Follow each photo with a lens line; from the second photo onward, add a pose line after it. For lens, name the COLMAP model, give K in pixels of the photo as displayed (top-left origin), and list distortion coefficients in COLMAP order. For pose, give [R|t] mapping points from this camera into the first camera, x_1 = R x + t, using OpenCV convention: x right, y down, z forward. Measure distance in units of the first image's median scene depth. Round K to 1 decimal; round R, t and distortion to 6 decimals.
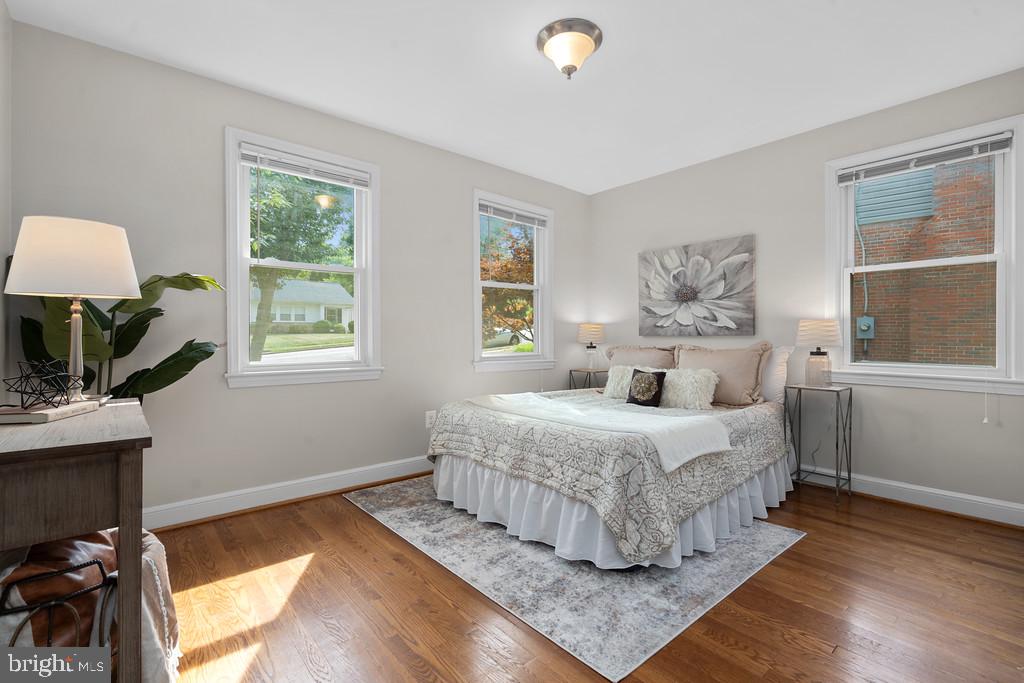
lens RADIAL K [[467.2, 0, 509.3], [0, 467.2, 336.3], [0, 0, 1]] dist [-0.004487, 0.000988]
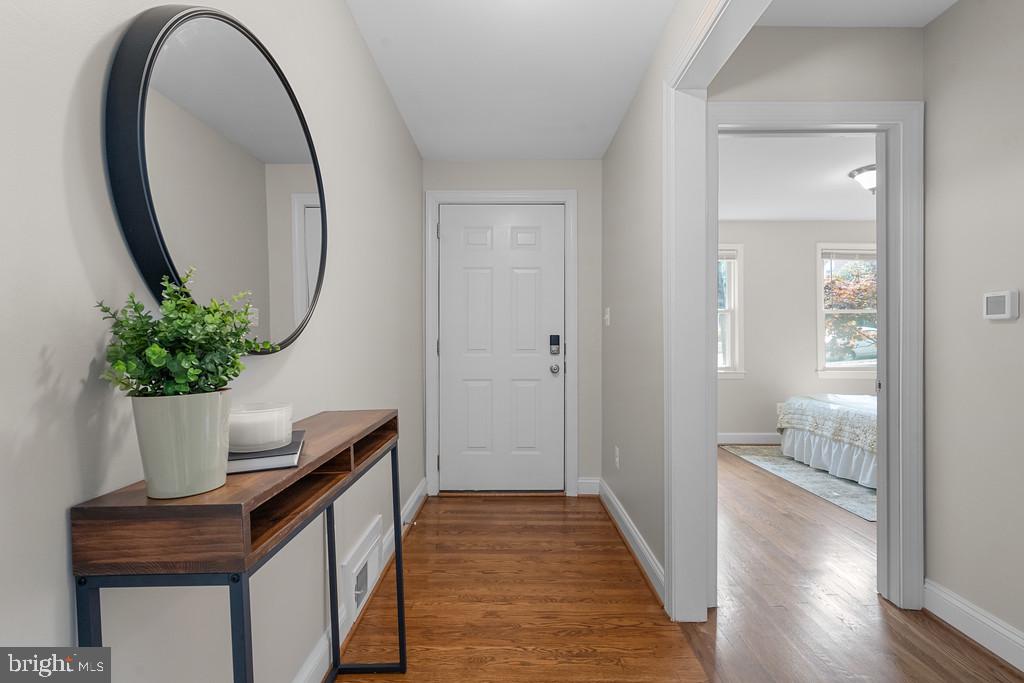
lens RADIAL K [[467.2, 0, 509.3], [0, 467.2, 340.8], [0, 0, 1]] dist [-0.004487, 0.000988]
pose [[0.755639, -0.001360, -0.654987, 0.198841], [-0.000981, 0.999994, -0.003207, -0.036985], [0.654987, 0.003066, 0.755634, -0.888589]]
